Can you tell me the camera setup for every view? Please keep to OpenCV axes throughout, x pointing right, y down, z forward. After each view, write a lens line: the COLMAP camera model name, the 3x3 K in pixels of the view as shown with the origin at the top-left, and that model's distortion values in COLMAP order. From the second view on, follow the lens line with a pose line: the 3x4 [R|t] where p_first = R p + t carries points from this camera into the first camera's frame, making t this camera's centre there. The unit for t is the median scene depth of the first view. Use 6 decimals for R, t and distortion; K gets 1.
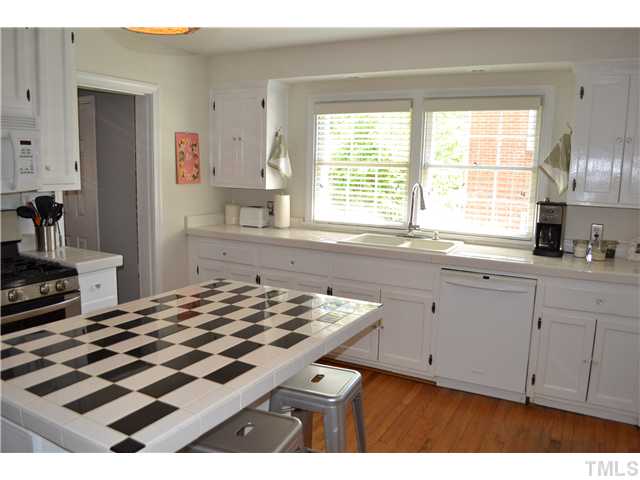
lens RADIAL K [[518.3, 0, 319.6], [0, 518.3, 239.8], [0, 0, 1]] dist [-0.069136, 0.003438]
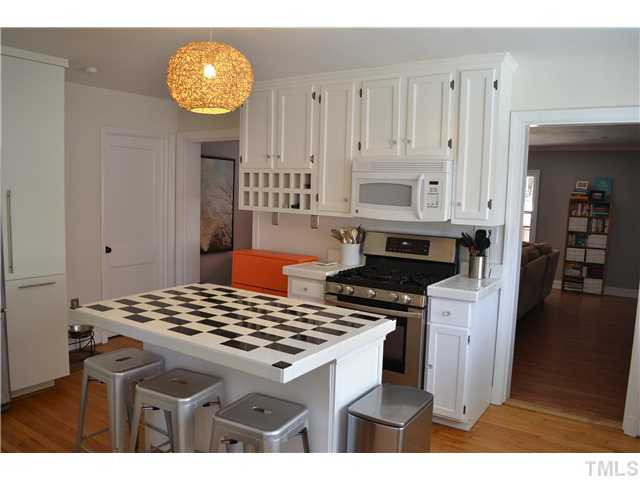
lens RADIAL K [[518.3, 0, 318.9], [0, 518.3, 235.9], [0, 0, 1]] dist [-0.069136, 0.003438]
pose [[-0.059750, 0.055848, -0.996650, 0.701146], [-0.189689, 0.979605, 0.066265, -0.094900], [0.980024, 0.193013, -0.047938, 0.807387]]
